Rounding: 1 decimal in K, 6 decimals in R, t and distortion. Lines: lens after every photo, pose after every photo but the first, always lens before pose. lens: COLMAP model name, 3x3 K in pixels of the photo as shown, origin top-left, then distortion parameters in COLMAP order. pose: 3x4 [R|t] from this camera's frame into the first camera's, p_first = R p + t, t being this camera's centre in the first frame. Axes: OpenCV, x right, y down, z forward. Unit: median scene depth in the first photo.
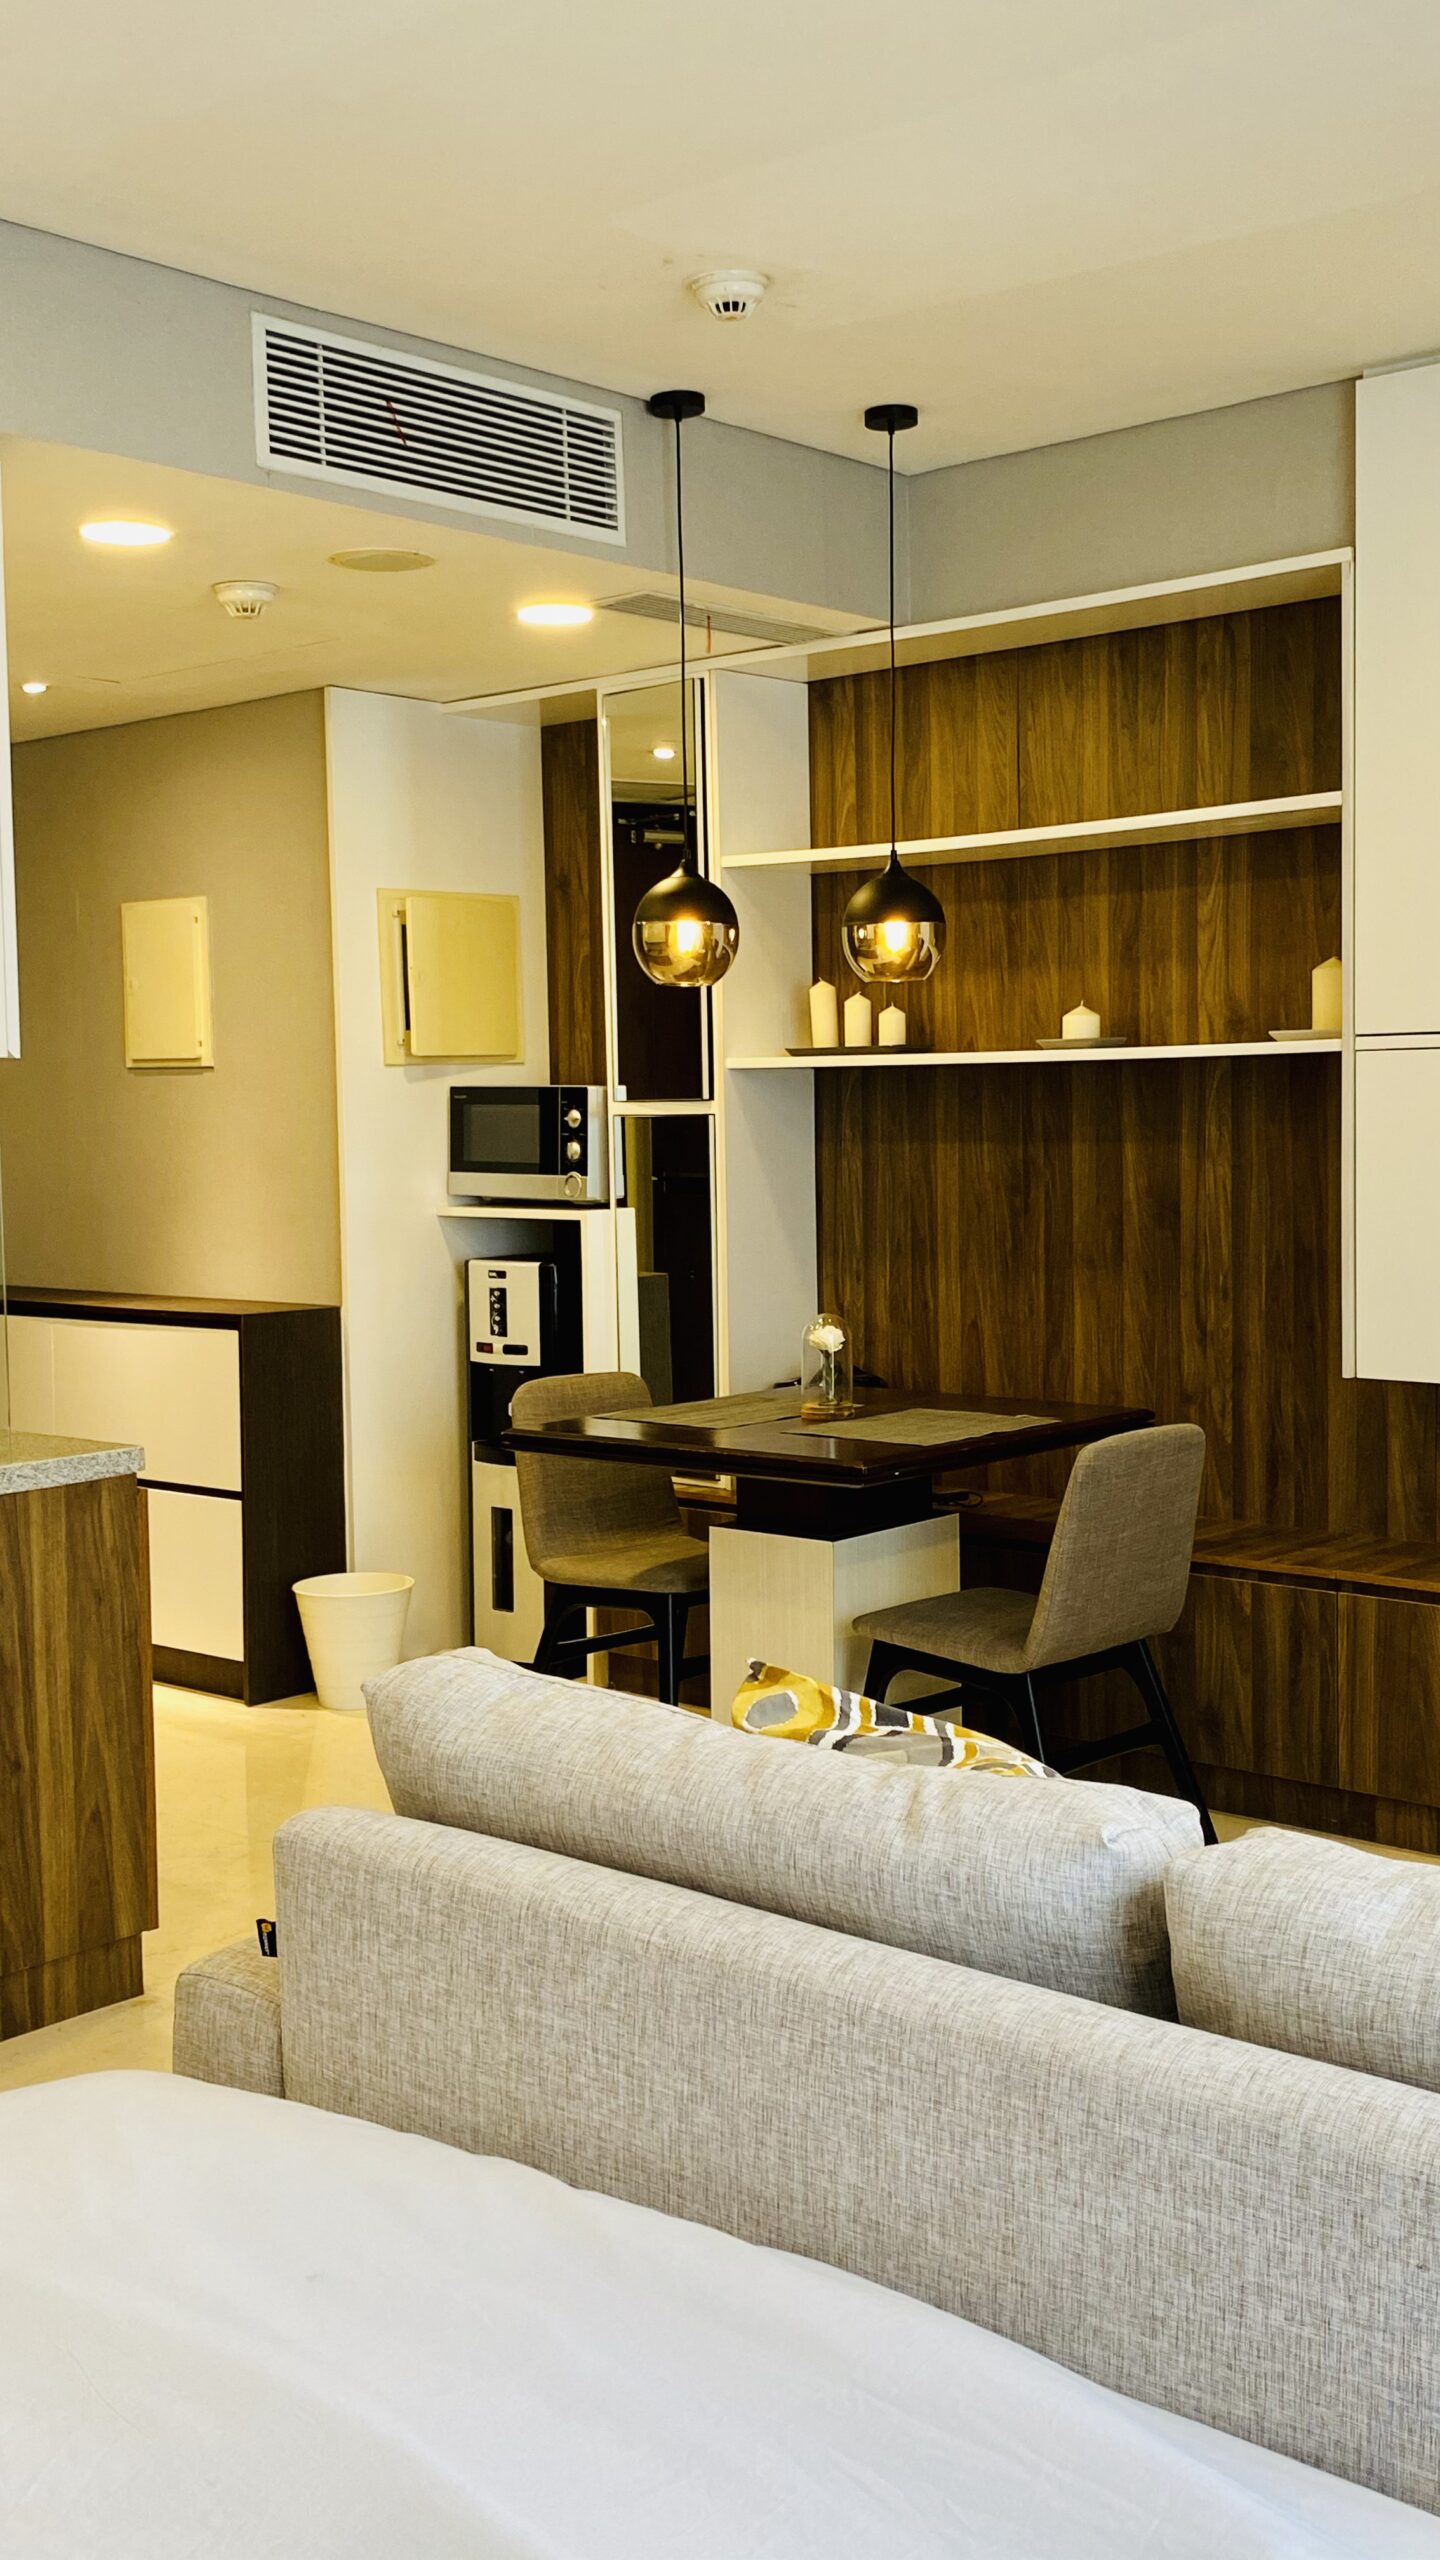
lens RADIAL K [[2536.5, 0, 720.0], [0, 2536.5, 1280.0], [0, 0, 1]] dist [0.171669, -0.467071]
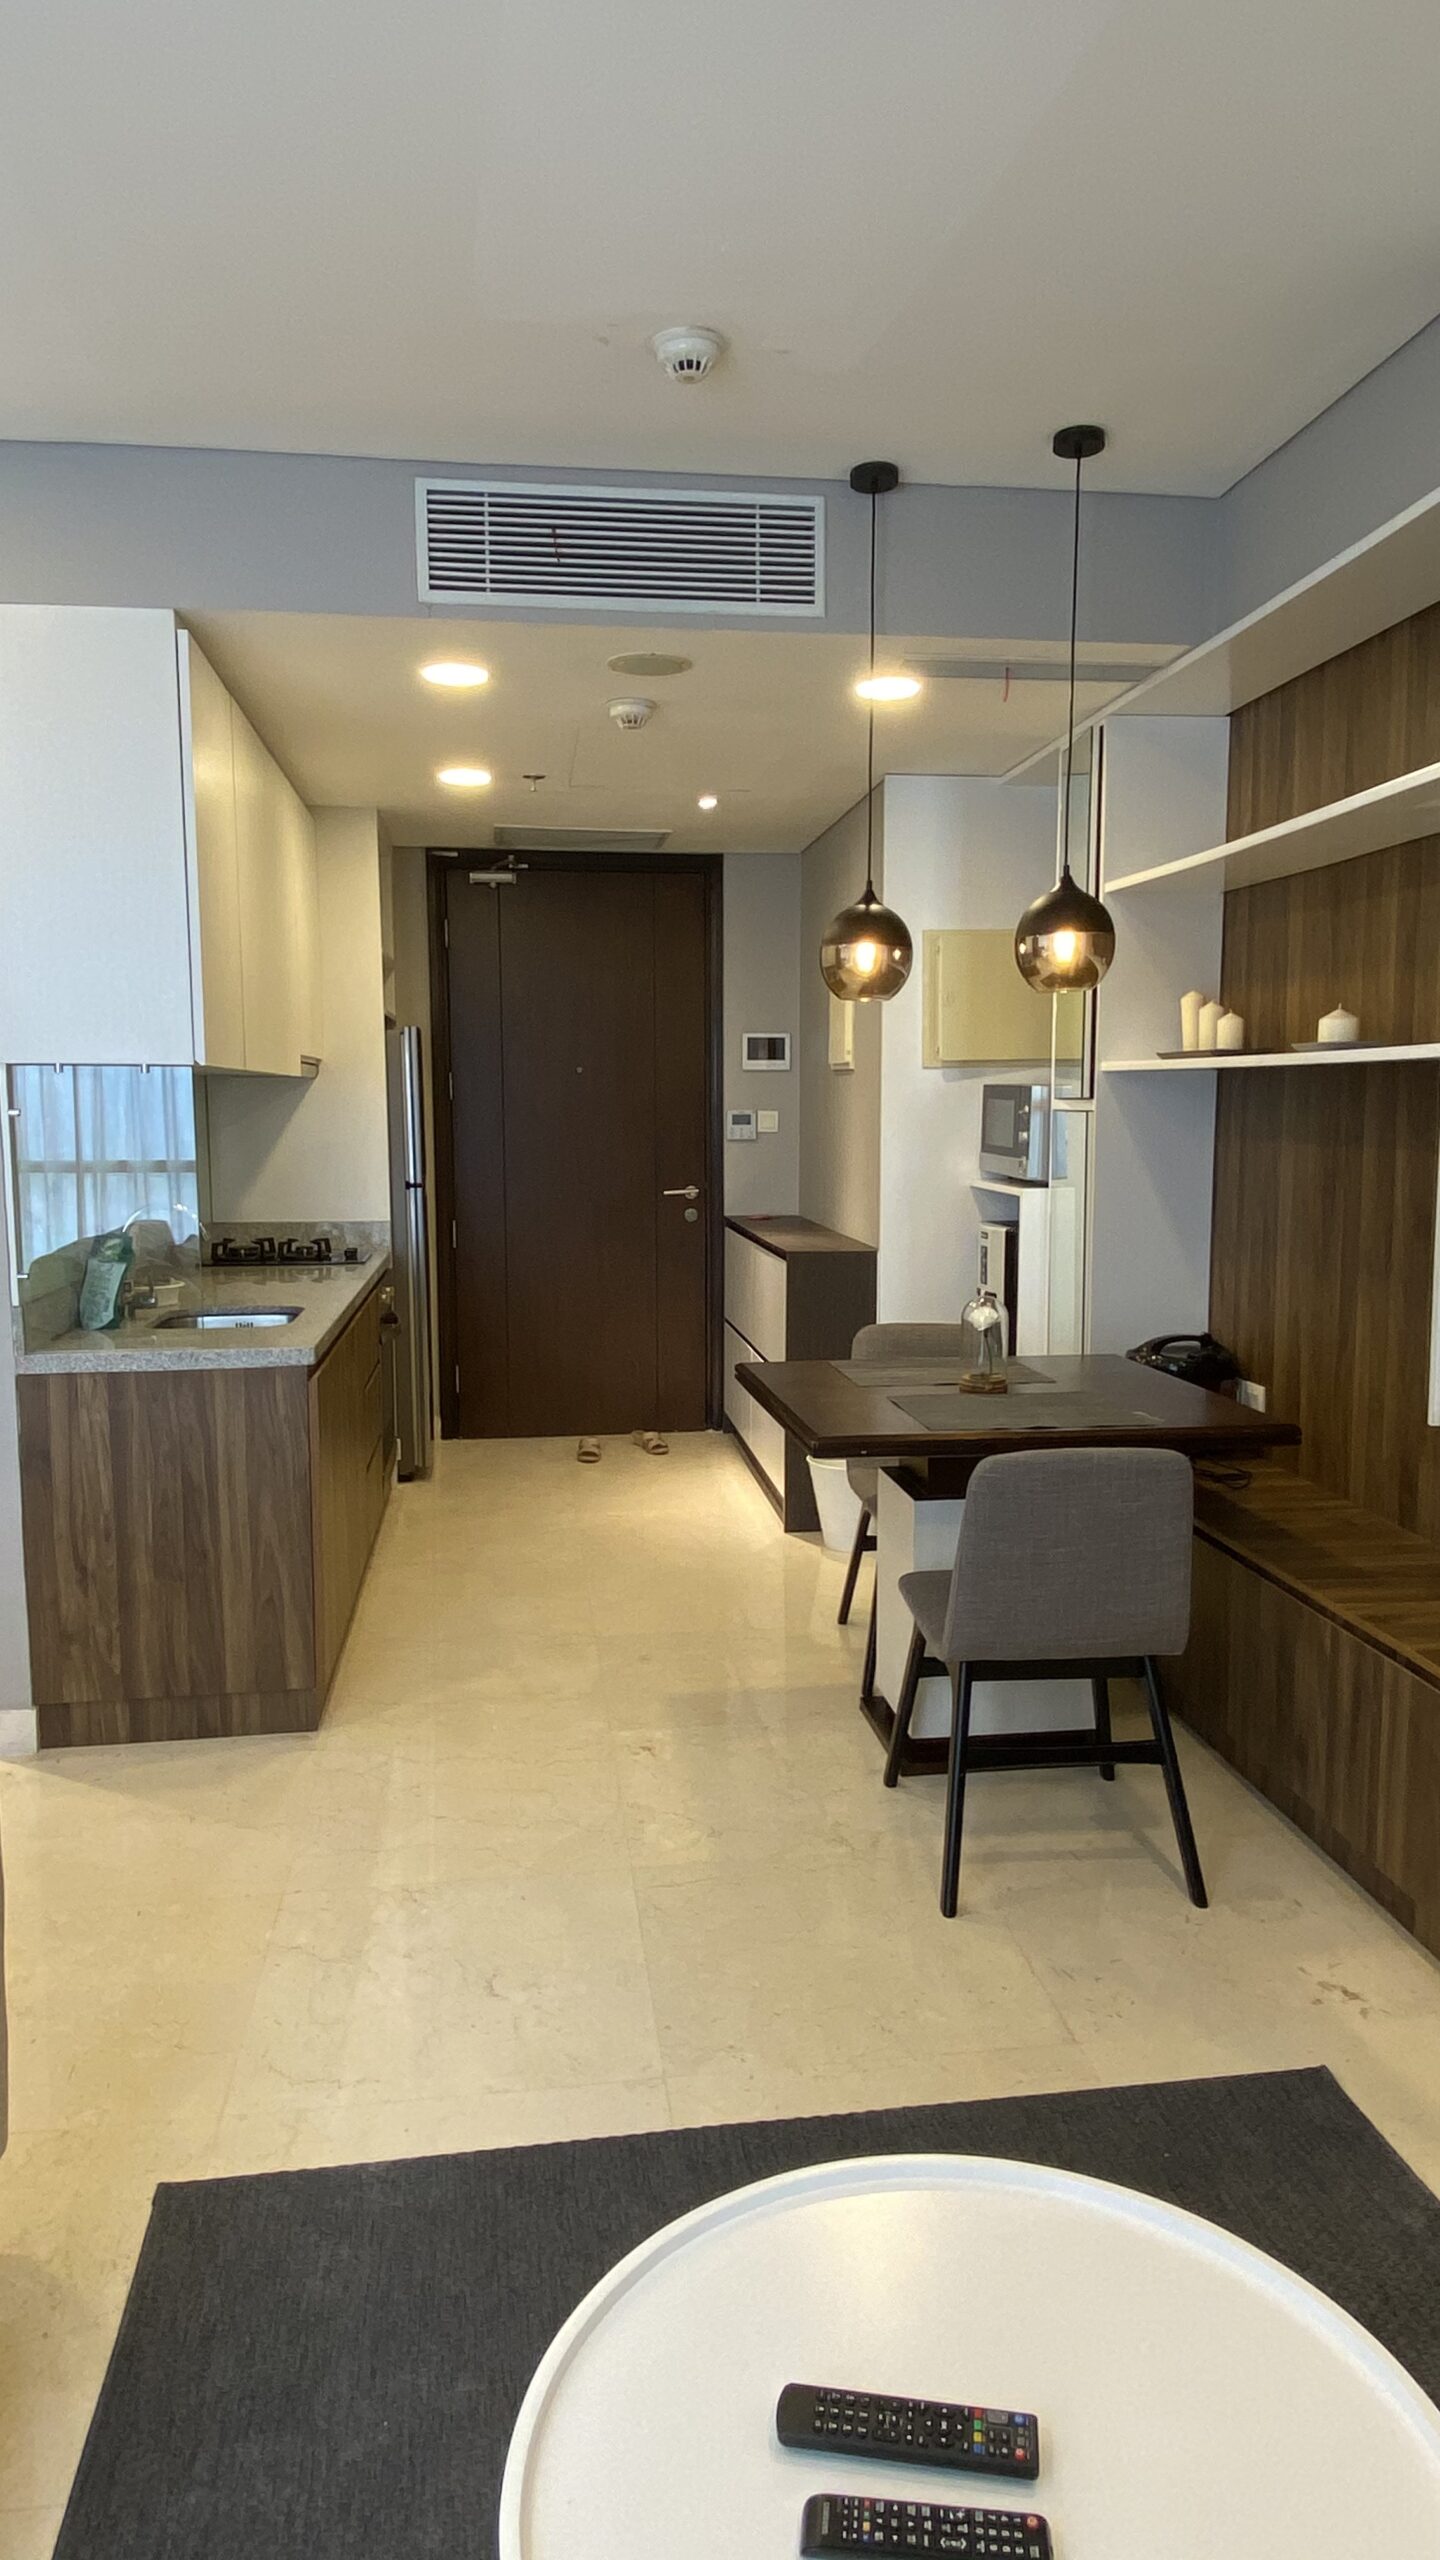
lens RADIAL K [[1562.7, 0, 720.0], [0, 1562.7, 1280.0], [0, 0, 1]] dist [0.032974, -0.000725]
pose [[0.755759, 0.091115, -0.648481, 0.401723], [-0.056164, 0.995643, 0.074438, -0.038214], [0.652437, -0.019836, 0.757583, 0.417250]]
